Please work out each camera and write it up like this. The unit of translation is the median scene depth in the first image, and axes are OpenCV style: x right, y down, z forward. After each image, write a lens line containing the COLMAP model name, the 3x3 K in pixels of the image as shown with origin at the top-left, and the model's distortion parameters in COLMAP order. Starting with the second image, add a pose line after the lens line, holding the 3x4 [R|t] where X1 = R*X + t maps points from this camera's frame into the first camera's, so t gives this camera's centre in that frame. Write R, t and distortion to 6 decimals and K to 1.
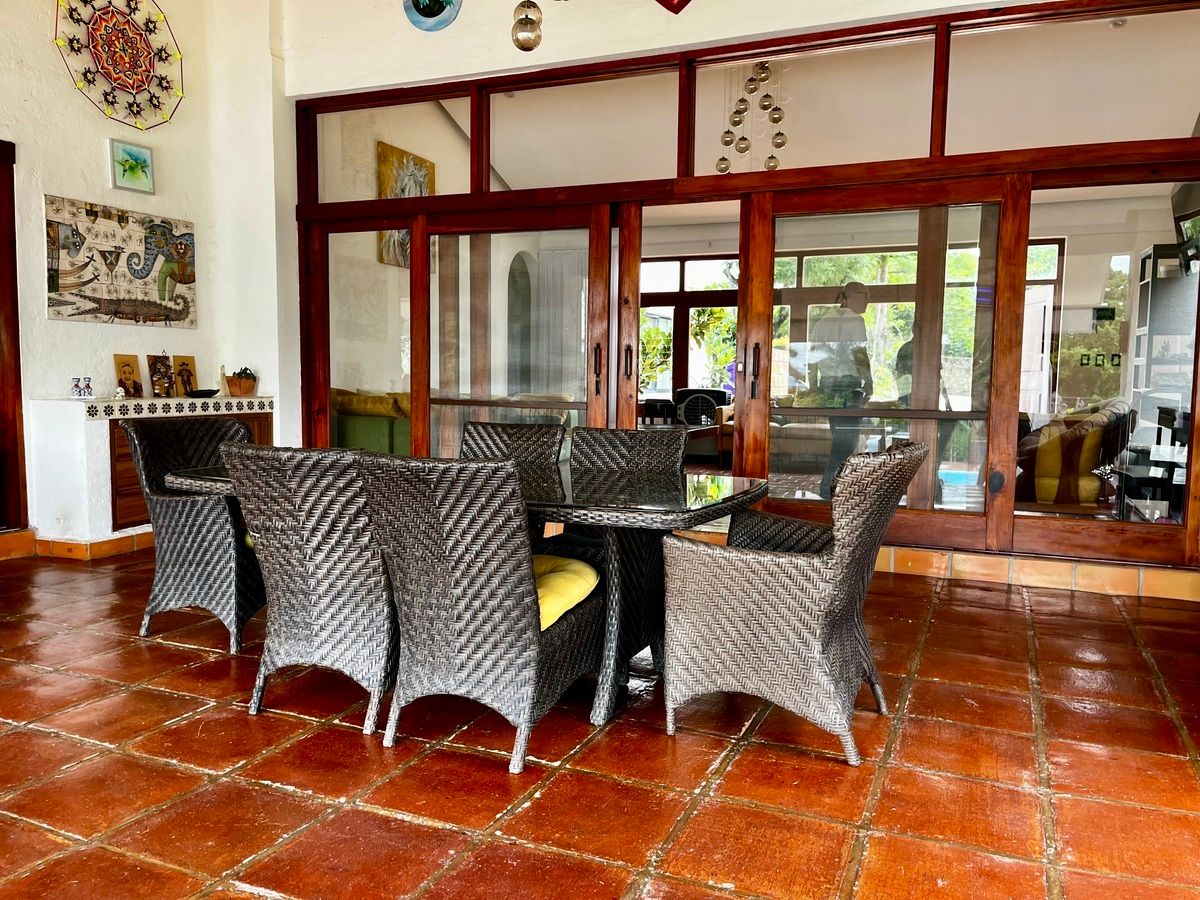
lens RADIAL K [[900.6, 0, 602.7], [0, 900.6, 460.0], [0, 0, 1]] dist [0.073363, -0.107605]
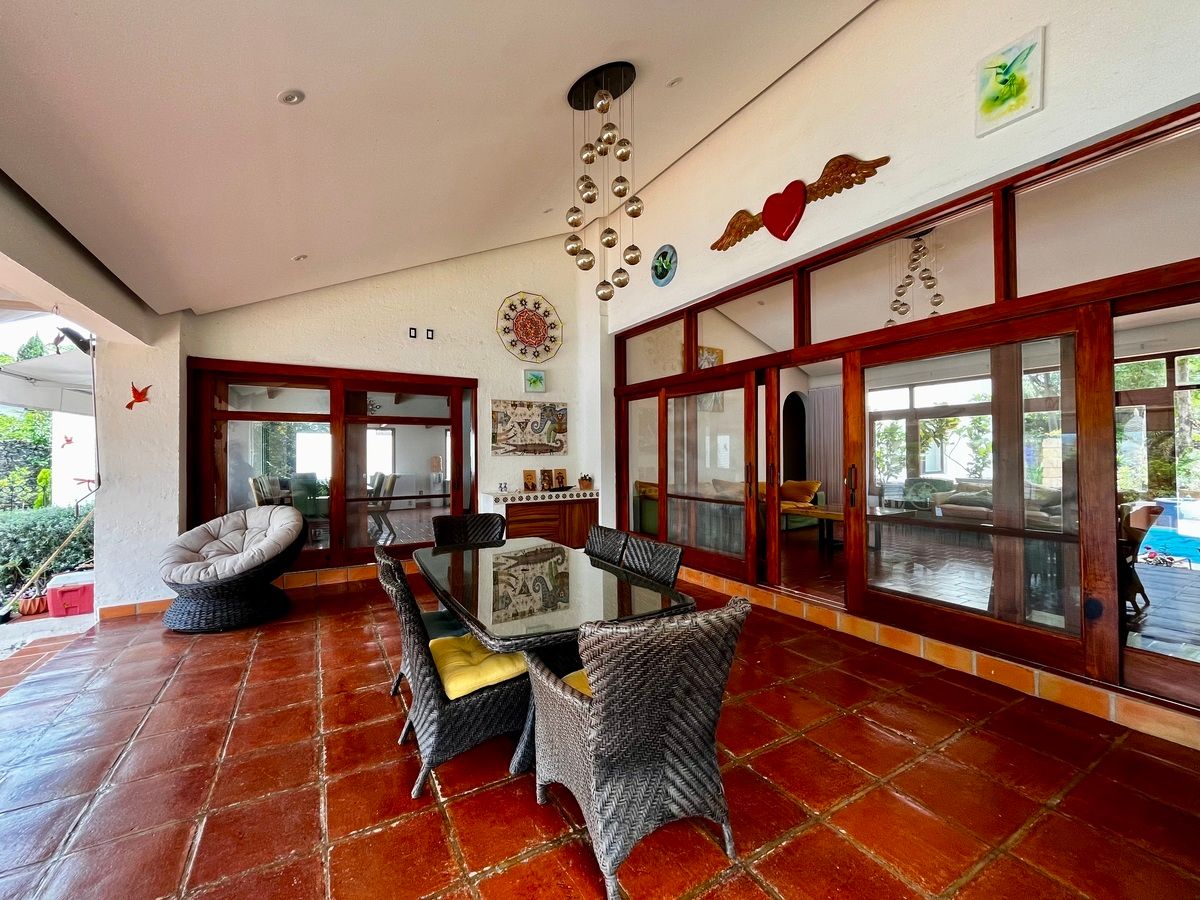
lens RADIAL K [[489.3, 0, 600.1], [0, 489.3, 448.3], [0, 0, 1]] dist [-0.000899, -0.000051]
pose [[0.804781, -0.027802, -0.592921, 0.269489], [-0.035064, 0.994931, -0.094246, -0.067066], [0.592535, 0.096638, 0.799727, 0.204310]]
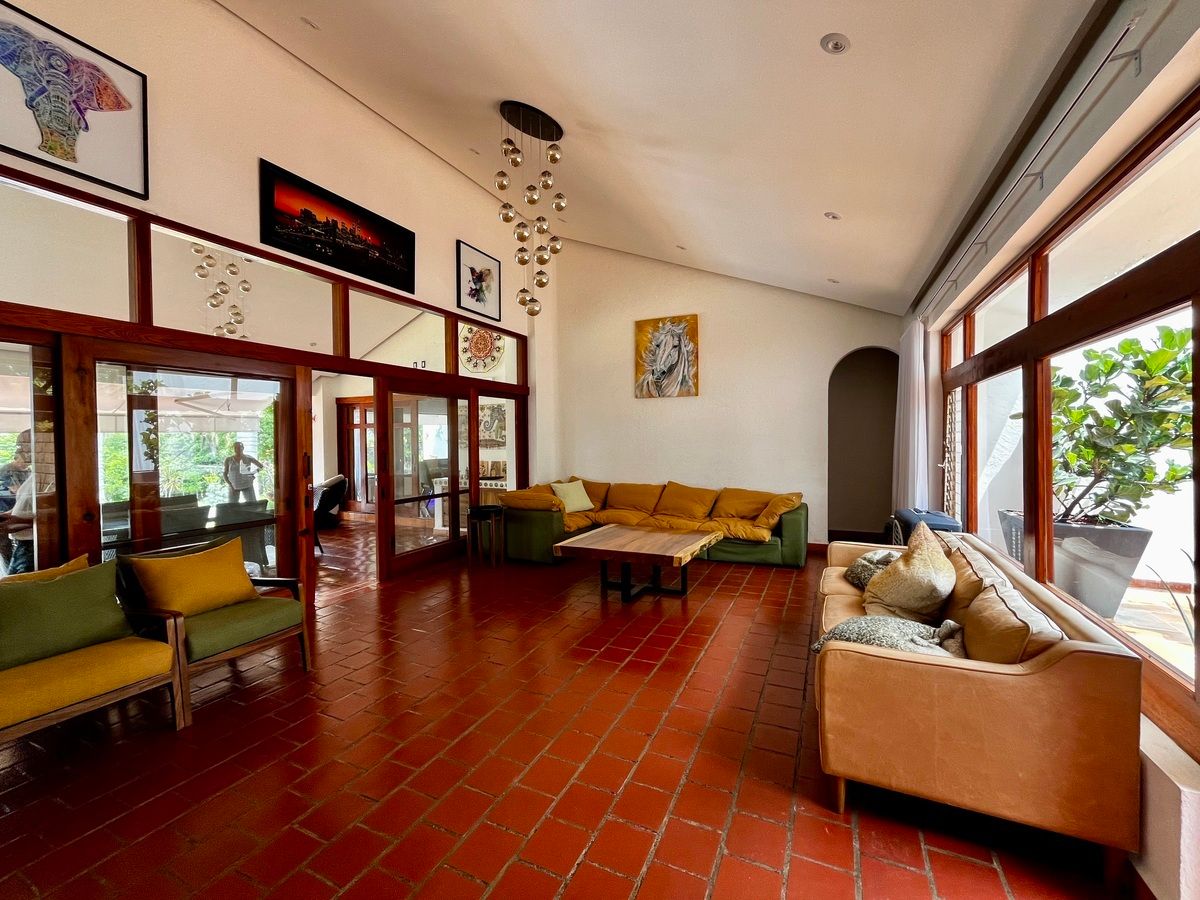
lens RADIAL K [[489.3, 0, 600.1], [0, 489.3, 448.3], [0, 0, 1]] dist [-0.000899, -0.000051]
pose [[-0.057291, 0.012145, -0.998284, 0.825112], [-0.085126, 0.996225, 0.017005, -0.204768], [0.994722, 0.085954, -0.056041, 1.413501]]
